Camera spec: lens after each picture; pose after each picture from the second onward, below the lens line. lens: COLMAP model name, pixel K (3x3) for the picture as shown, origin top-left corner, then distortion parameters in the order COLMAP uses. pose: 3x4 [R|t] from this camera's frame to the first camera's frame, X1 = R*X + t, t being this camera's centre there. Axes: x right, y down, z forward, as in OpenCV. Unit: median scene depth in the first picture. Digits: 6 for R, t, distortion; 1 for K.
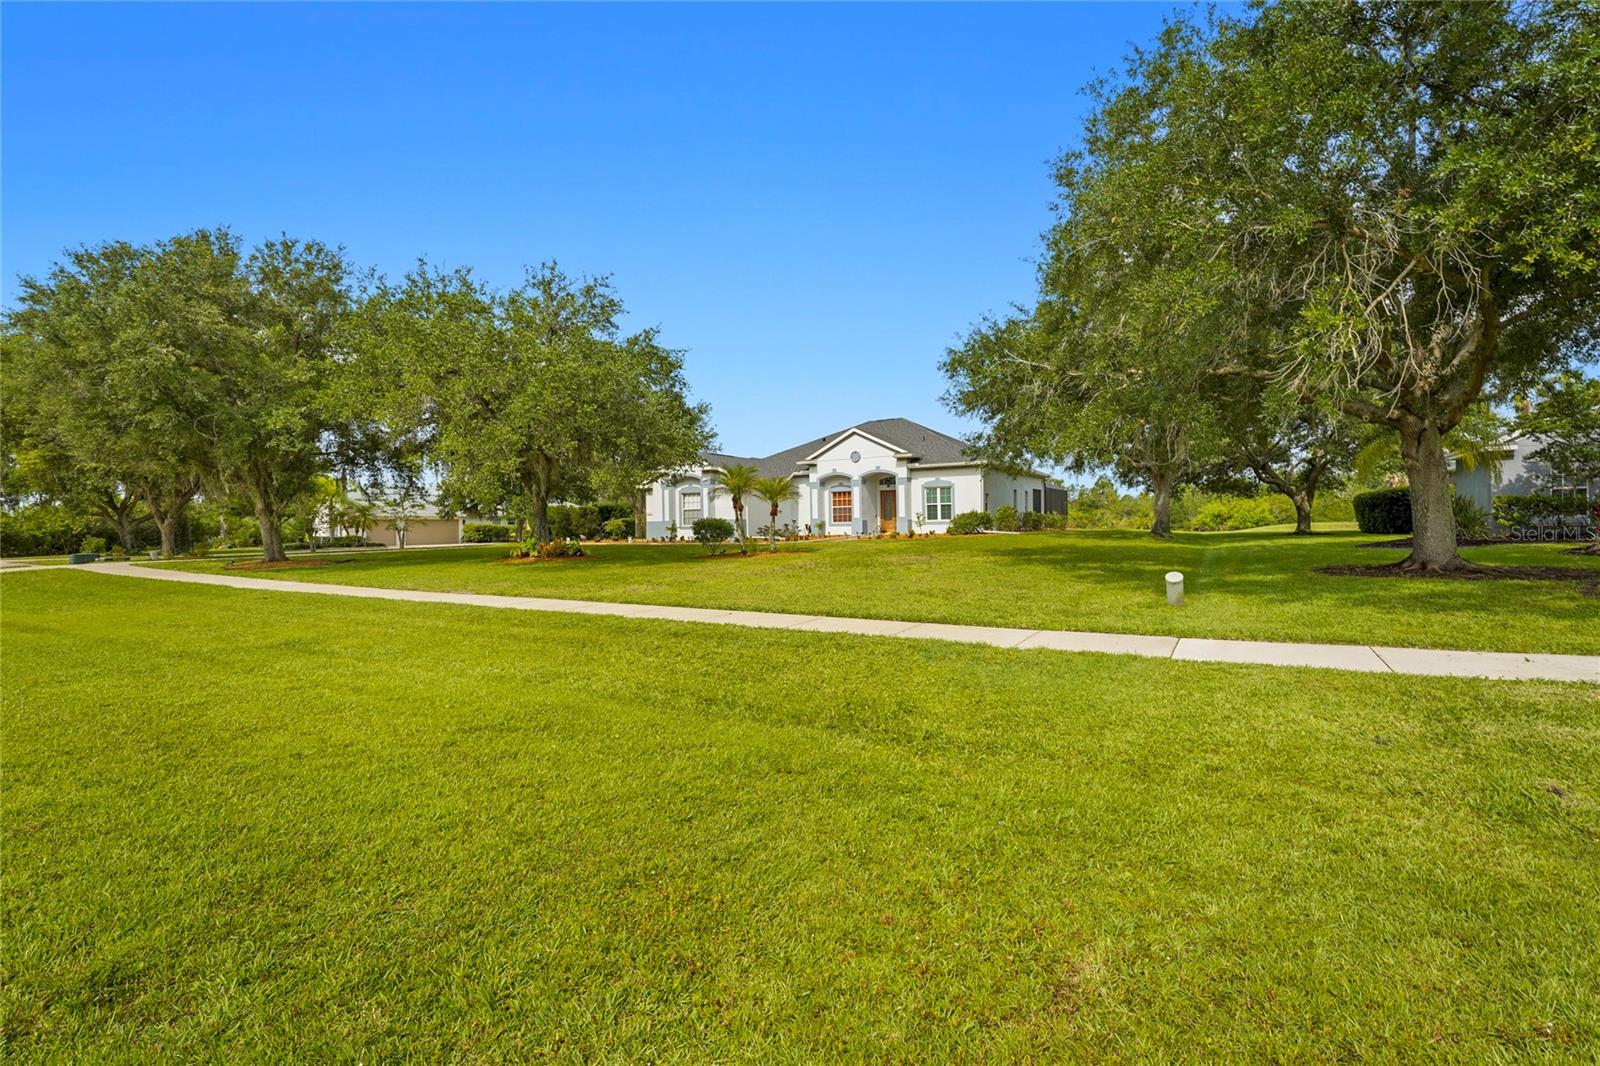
lens RADIAL K [[724.6, 0, 806.2], [0, 724.6, 538.8], [0, 0, 1]] dist [-0.000484, 0.000121]
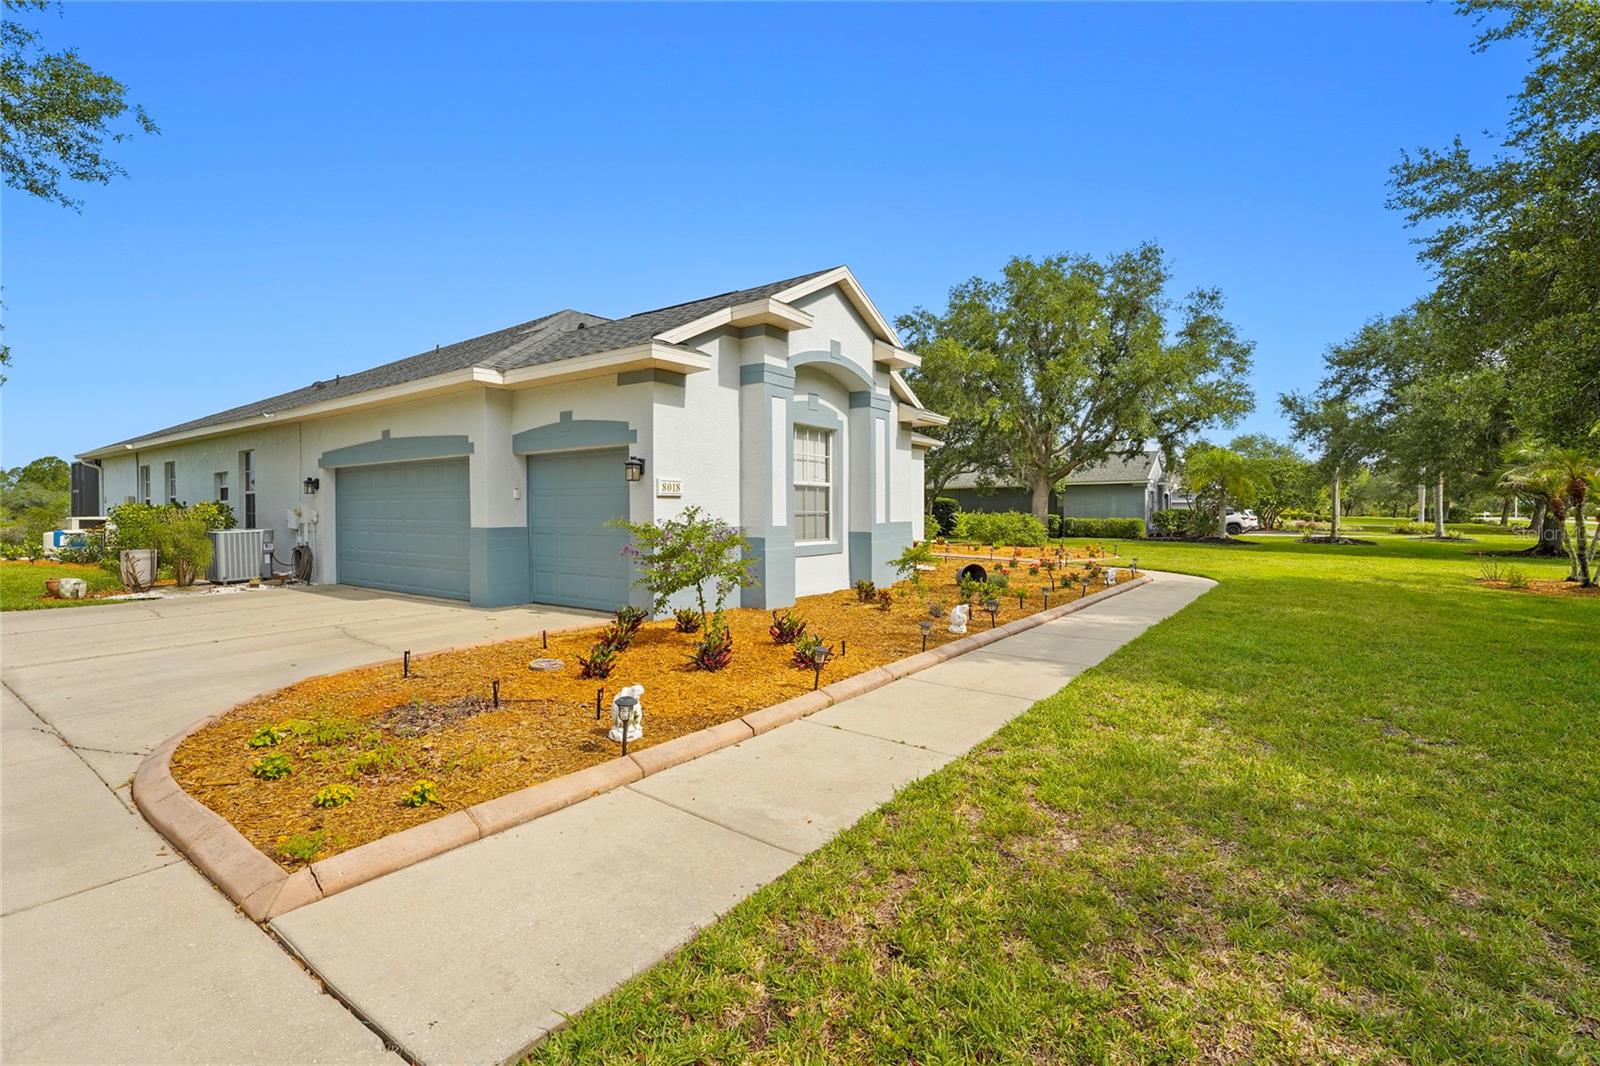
lens RADIAL K [[730.6, 0, 802.4], [0, 730.6, 515.3], [0, 0, 1]] dist [0.000090, 0.000134]
pose [[0.091927, 0.012795, 0.995684, -0.439684], [0.020519, 0.999681, -0.014740, -0.024689], [-0.995554, 0.021785, 0.091635, 0.977349]]
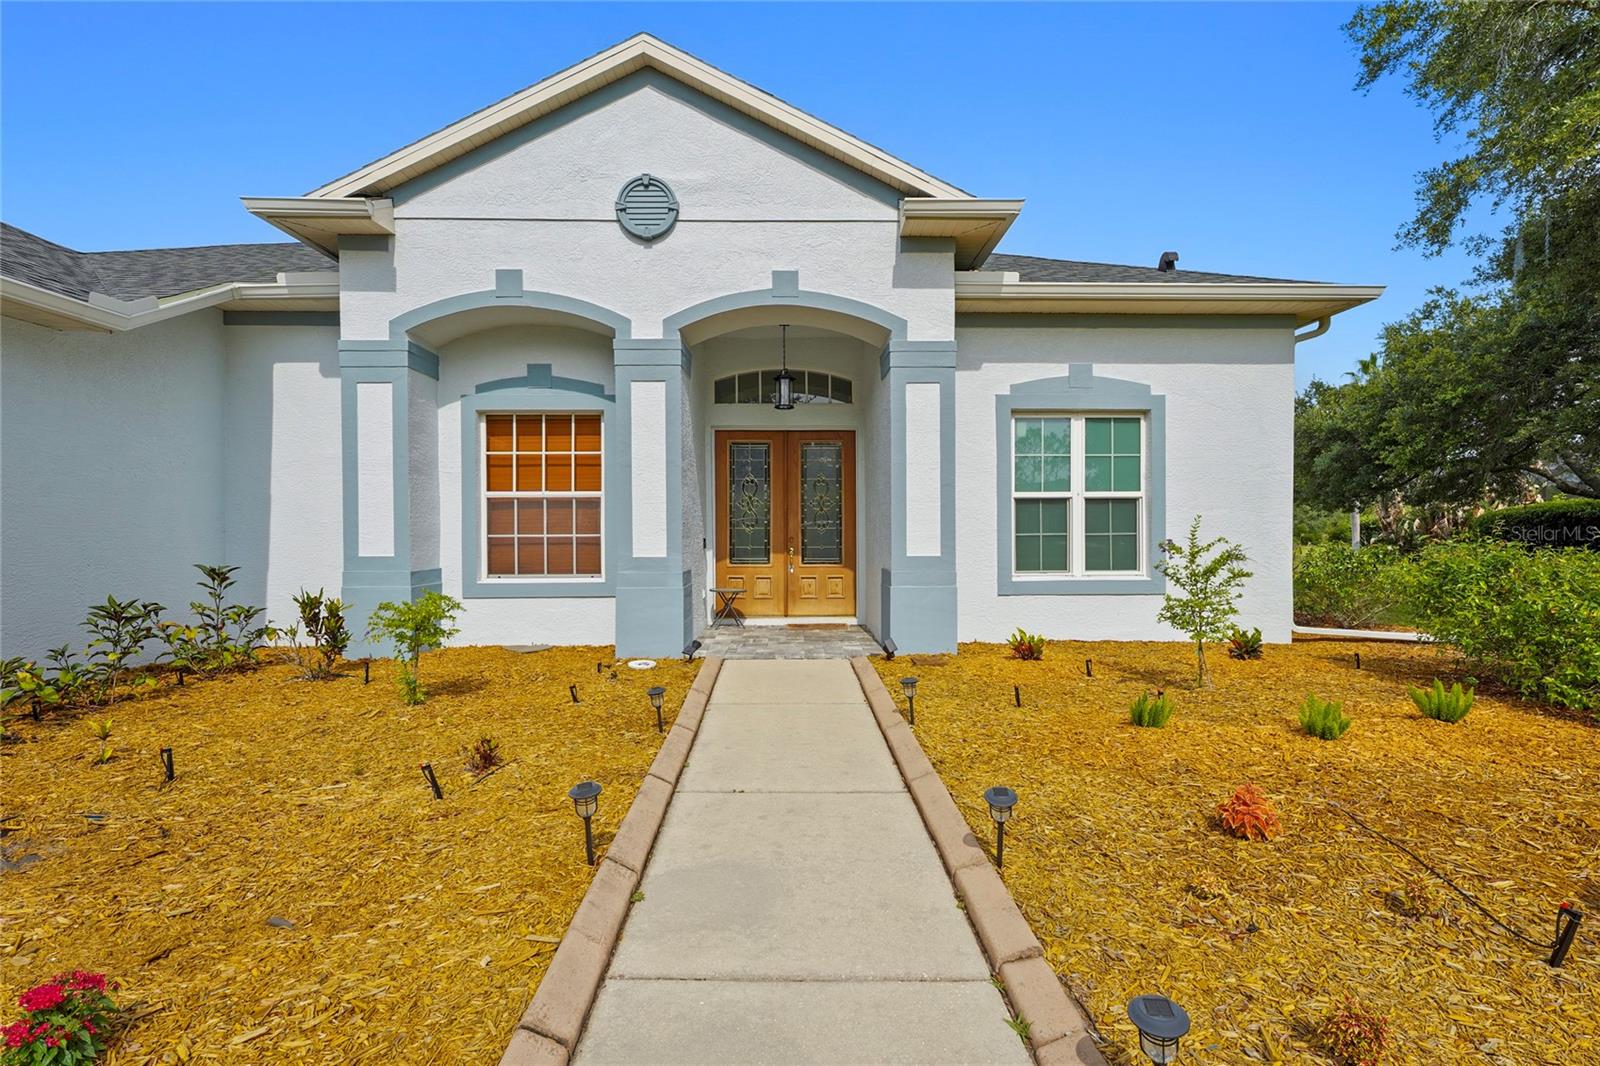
lens RADIAL K [[724.6, 0, 806.2], [0, 724.6, 538.8], [0, 0, 1]] dist [-0.000484, 0.000121]
pose [[0.851507, 0.010165, 0.524245, 0.009404], [-0.002072, 0.999870, -0.016021, -0.030713], [-0.524339, 0.012555, 0.851417, 0.830200]]
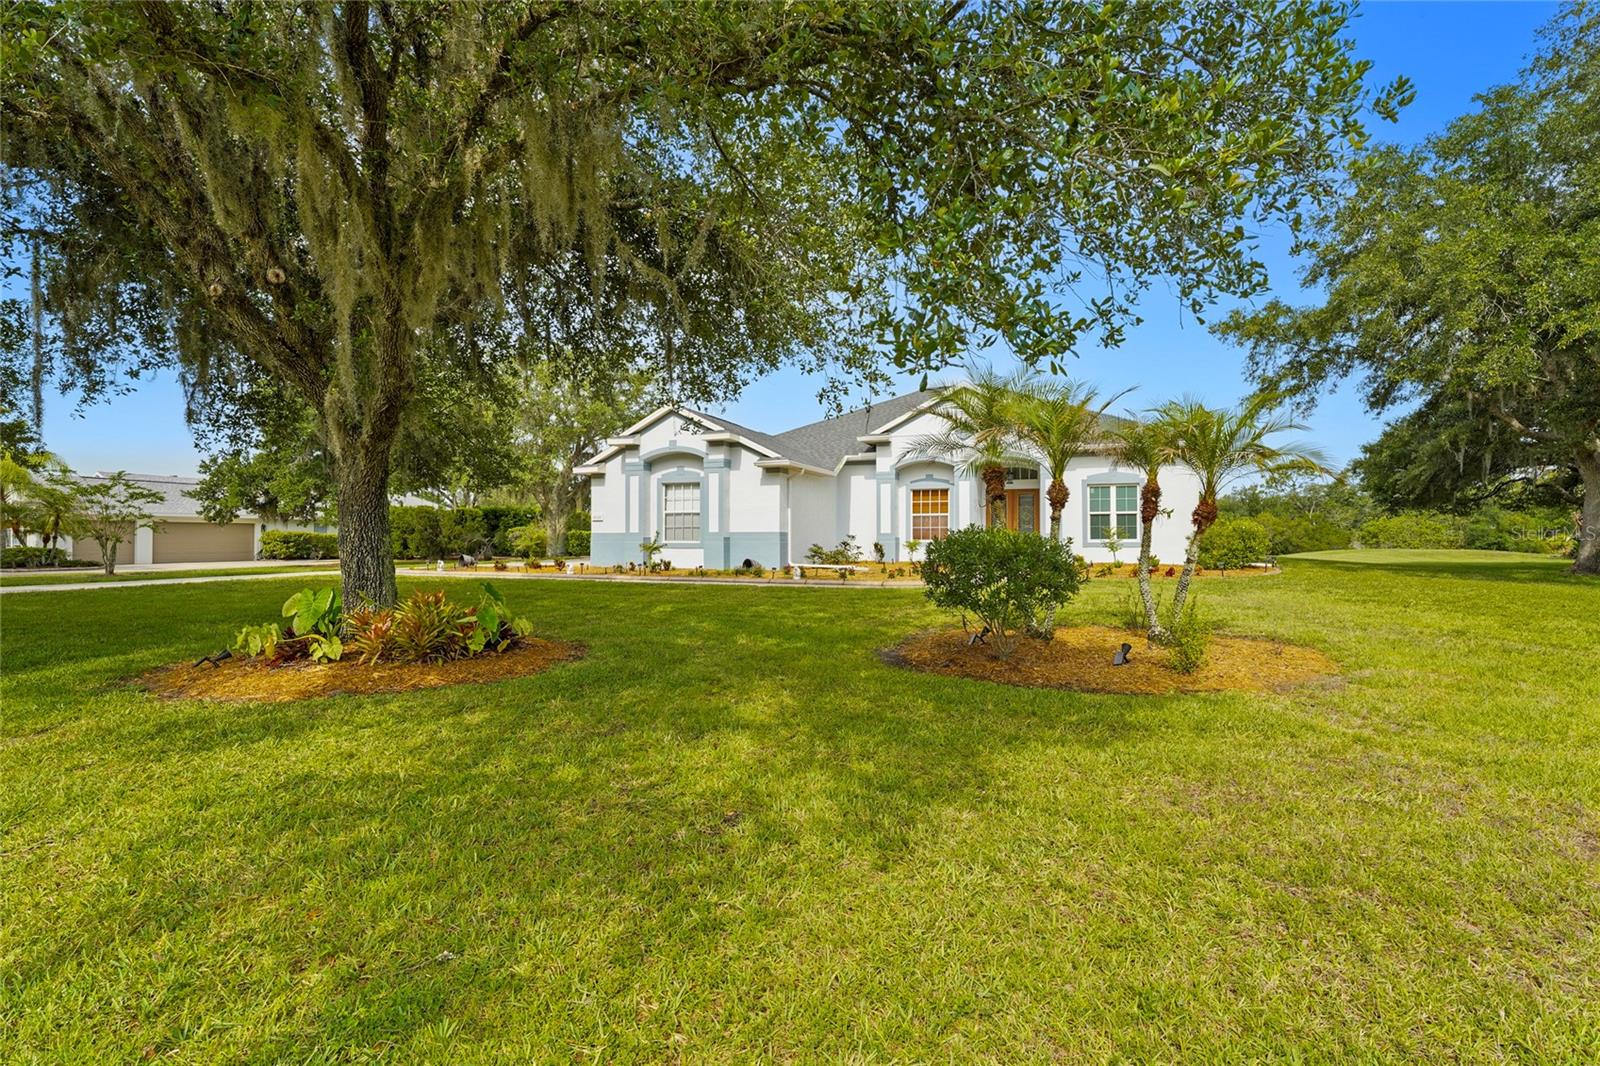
lens RADIAL K [[724.6, 0, 806.2], [0, 724.6, 538.8], [0, 0, 1]] dist [-0.000484, 0.000121]
pose [[0.986363, 0.018024, 0.163595, -0.154426], [-0.014654, 0.999655, -0.021779, -0.009840], [-0.163931, 0.019085, 0.986287, 0.439143]]
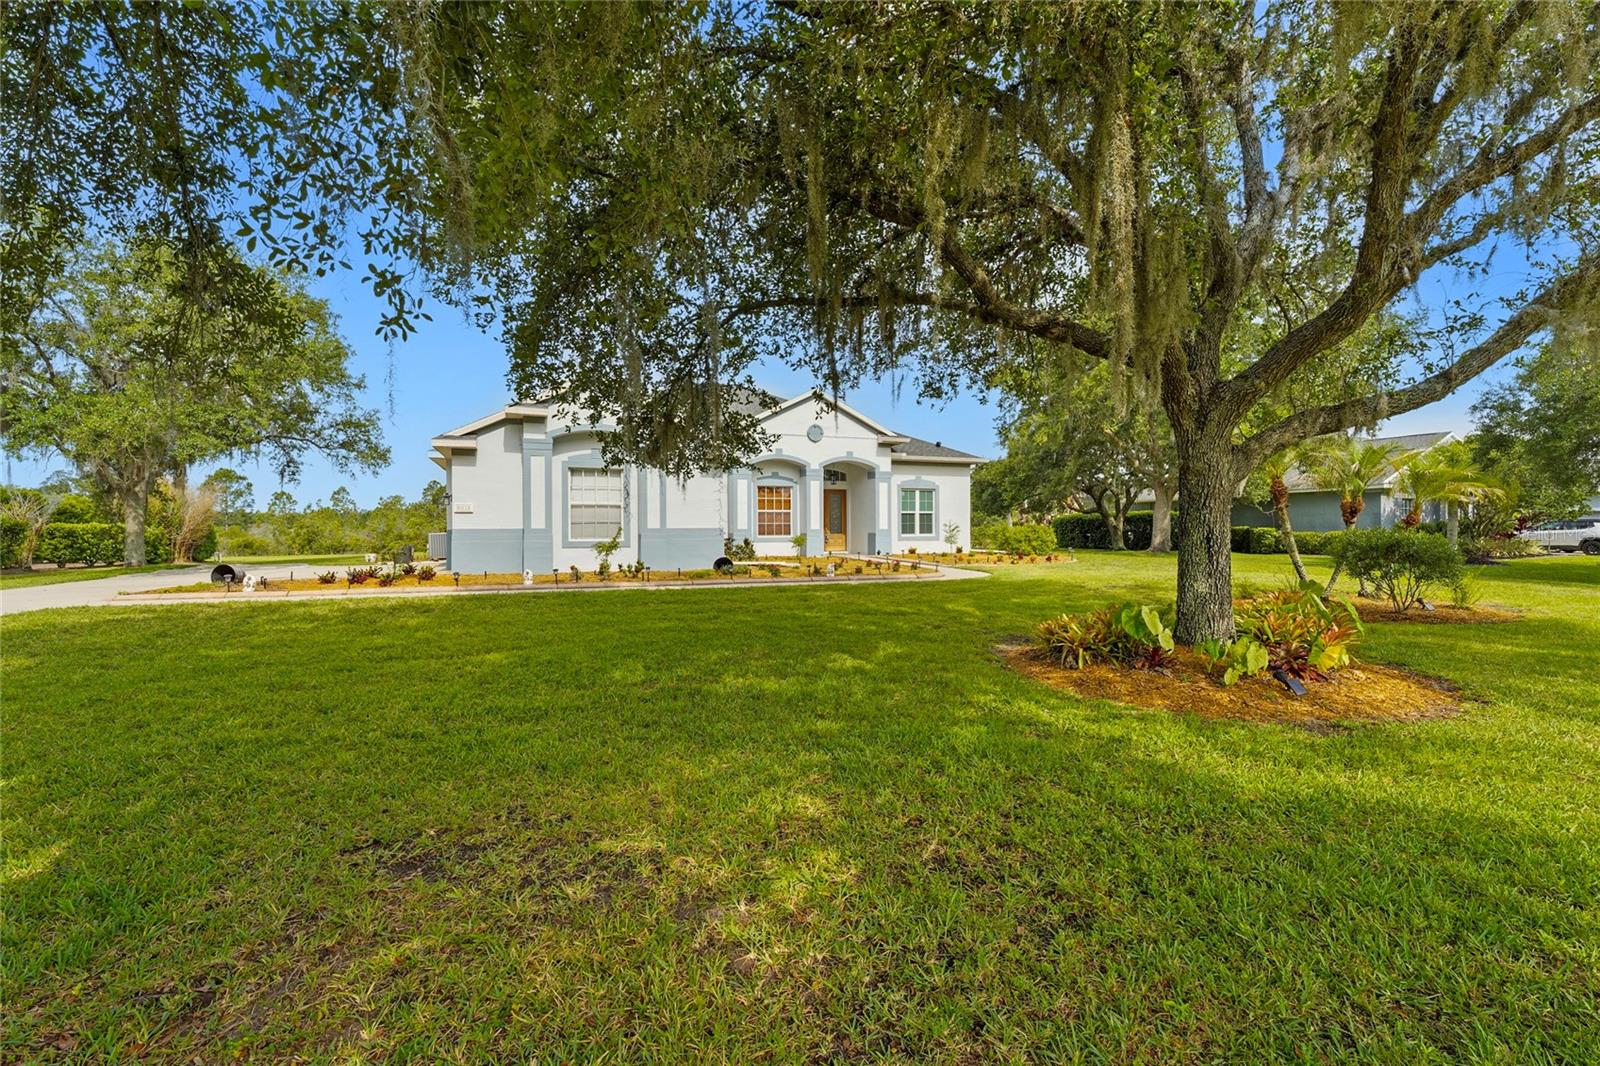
lens RADIAL K [[719.1, 0, 806.4], [0, 719.1, 533.4], [0, 0, 1]] dist [-0.000688, 0.000008]
pose [[0.623369, 0.013173, 0.781817, -0.431247], [0.007557, 0.999710, -0.022869, -0.010698], [-0.781892, 0.020164, 0.623088, 0.612232]]
